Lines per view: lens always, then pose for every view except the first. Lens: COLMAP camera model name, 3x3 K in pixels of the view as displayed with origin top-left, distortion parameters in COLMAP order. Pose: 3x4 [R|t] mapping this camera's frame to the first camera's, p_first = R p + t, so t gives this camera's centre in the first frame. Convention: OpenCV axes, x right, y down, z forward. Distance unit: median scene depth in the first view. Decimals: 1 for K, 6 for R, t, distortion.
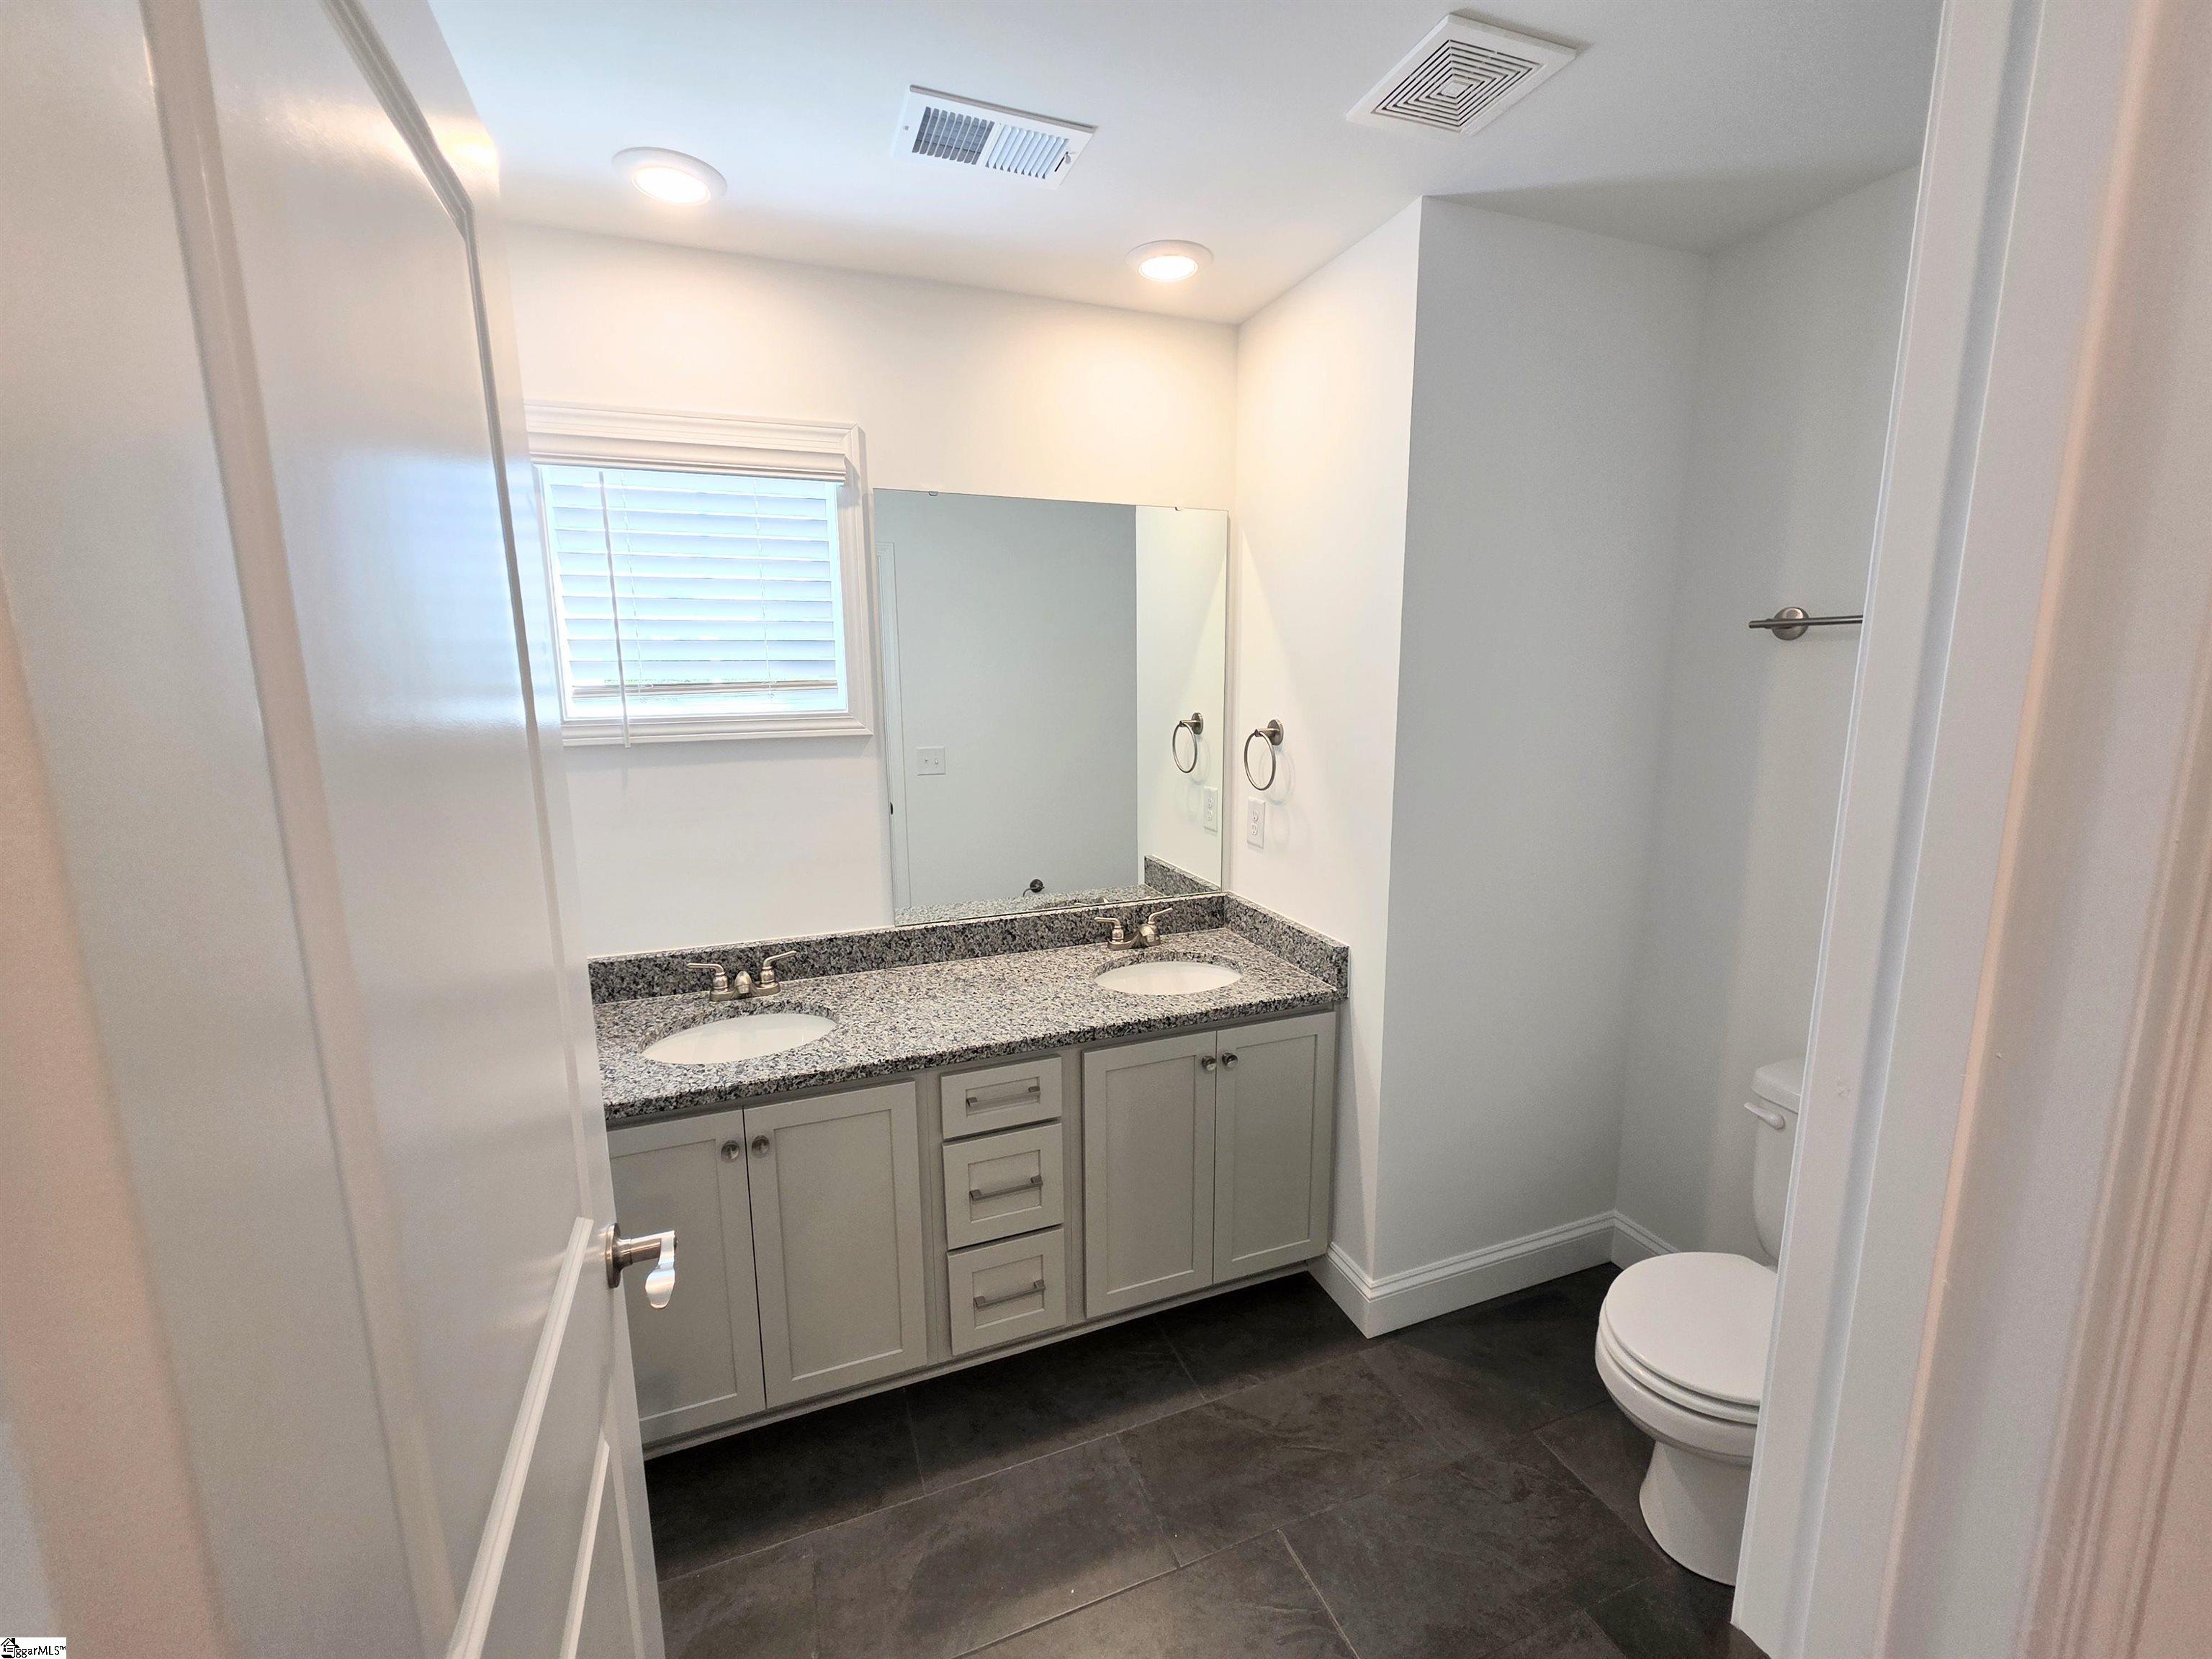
lens RADIAL K [[892.7, 0, 1091.7], [0, 892.7, 825.6], [0, 0, 1]] dist [-0.000330, 0.000040]
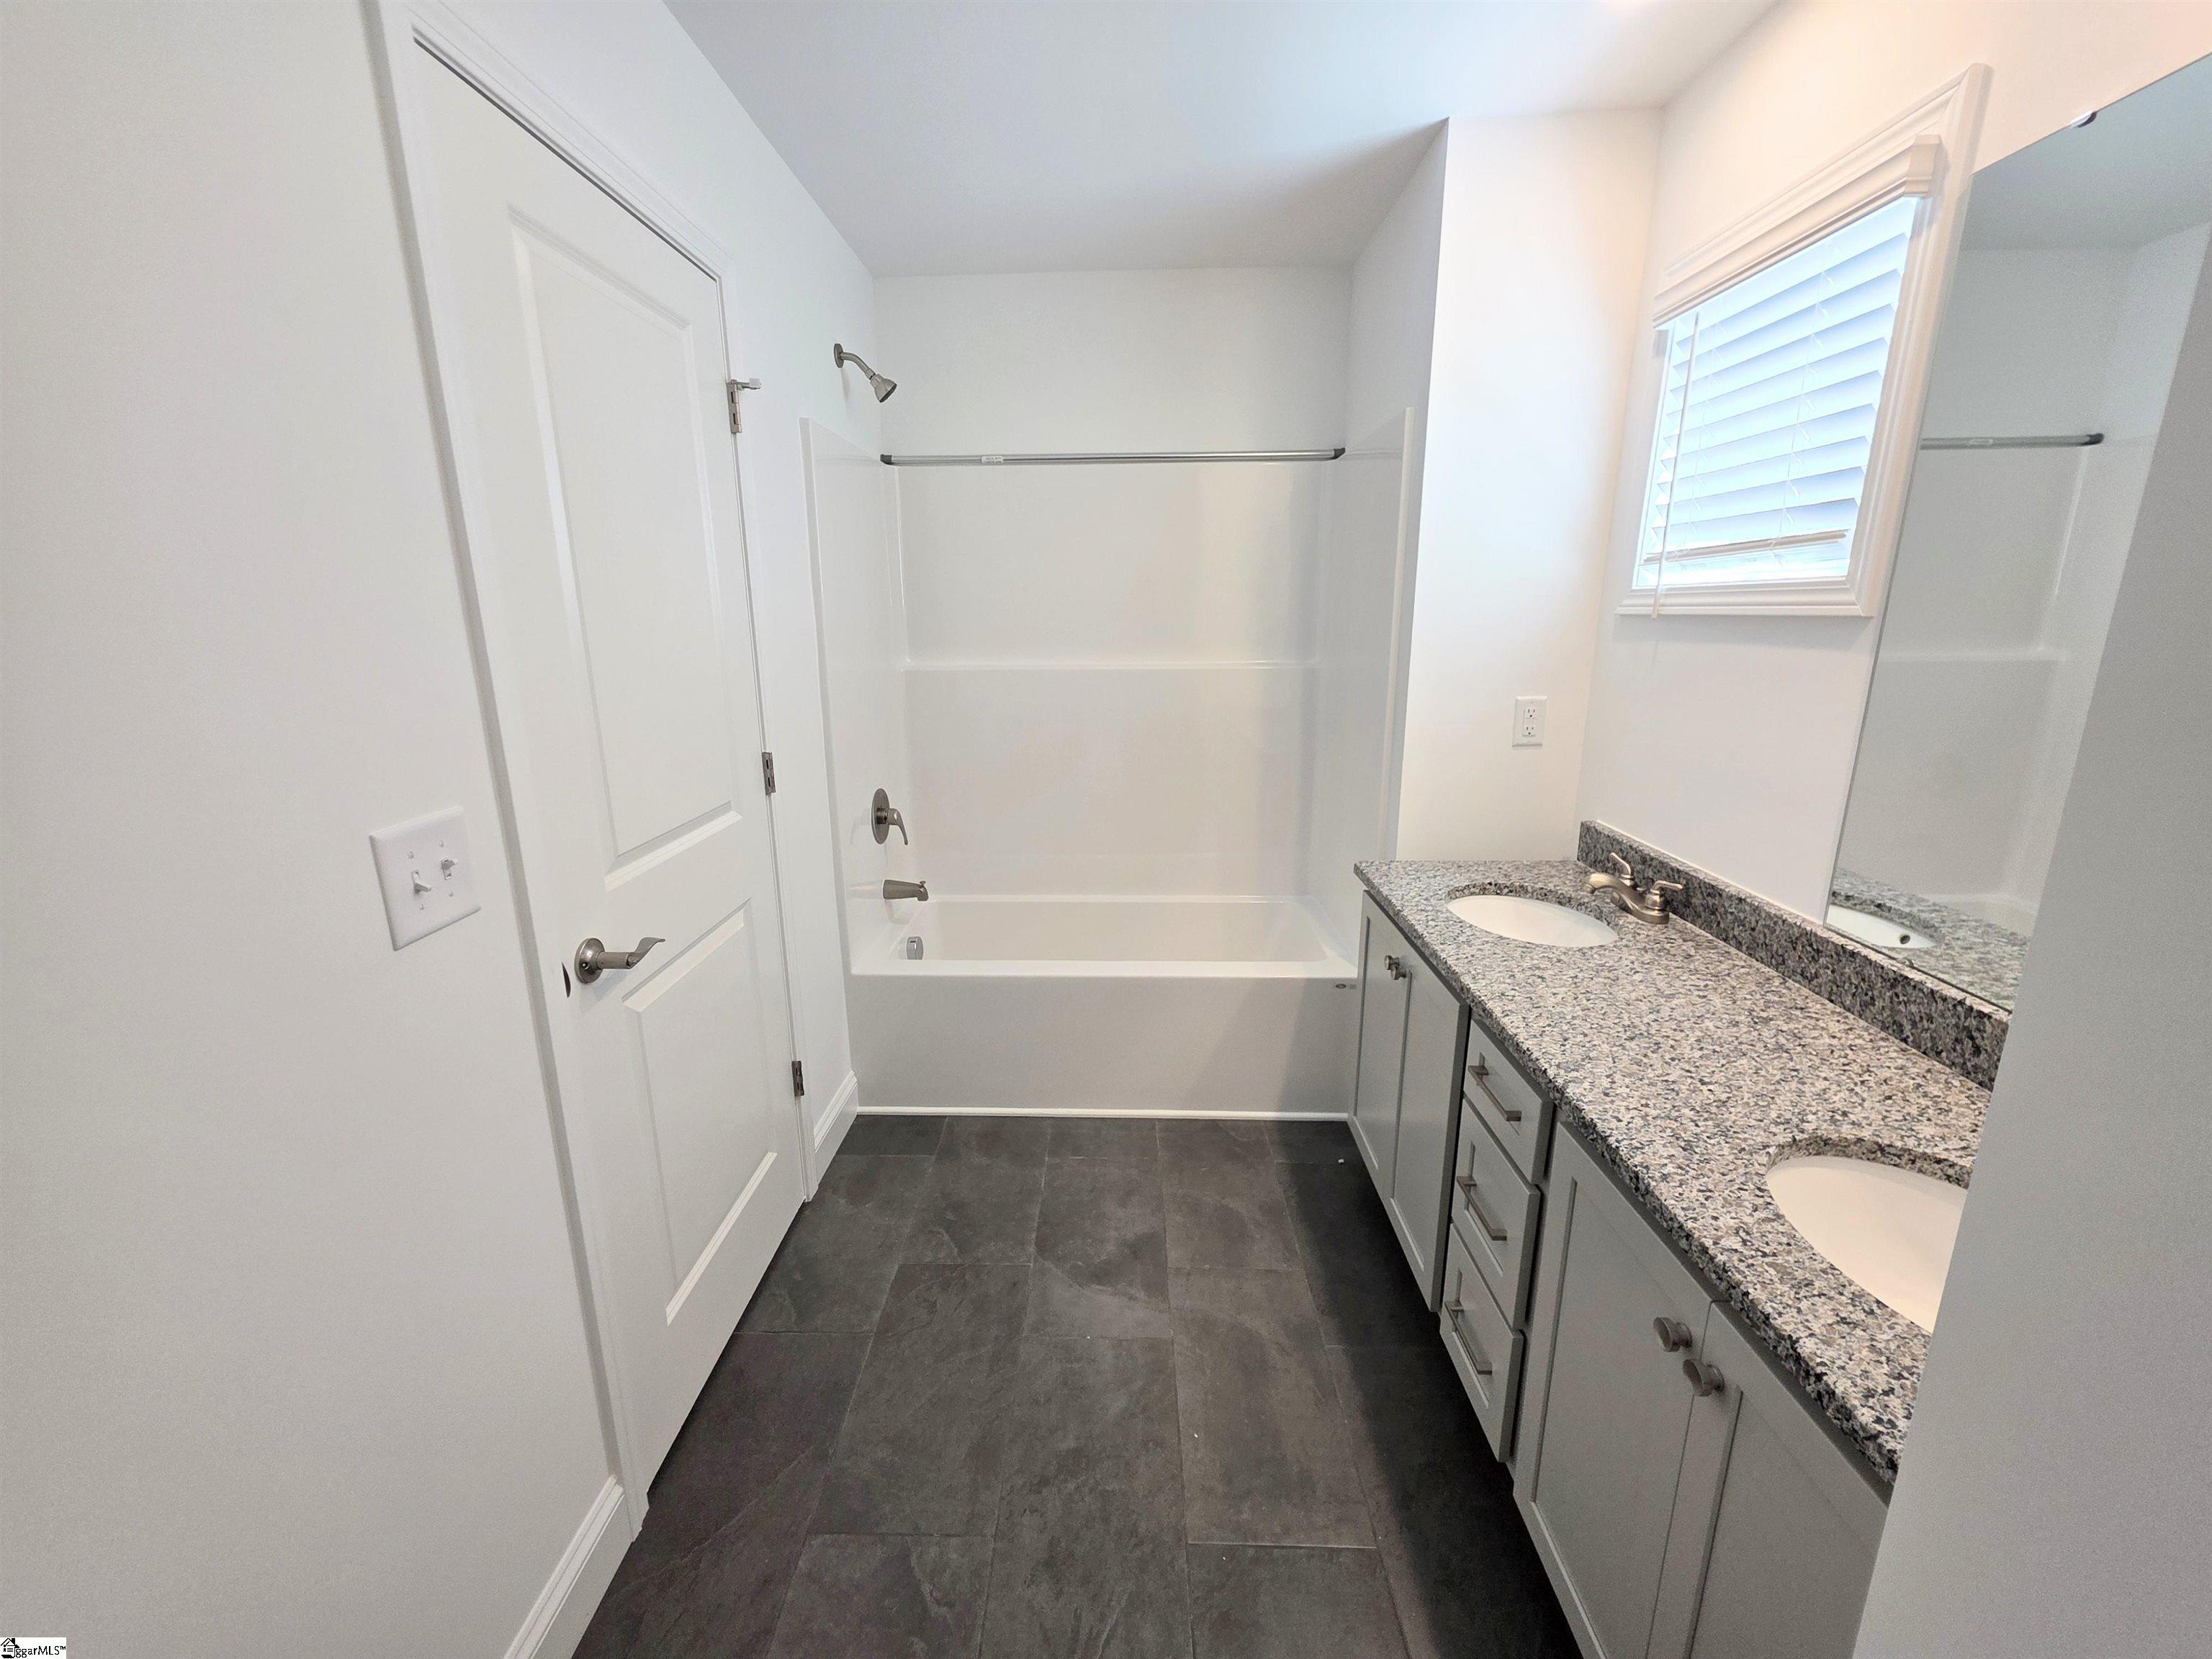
lens RADIAL K [[892.7, 0, 1096.9], [0, 892.7, 828.7], [0, 0, 1]] dist [-0.000330, 0.000040]
pose [[-0.384380, 0.235405, -0.892657, 0.599264], [-0.142660, 0.940181, 0.309367, -0.084902], [0.912086, 0.246261, -0.327804, 0.810908]]
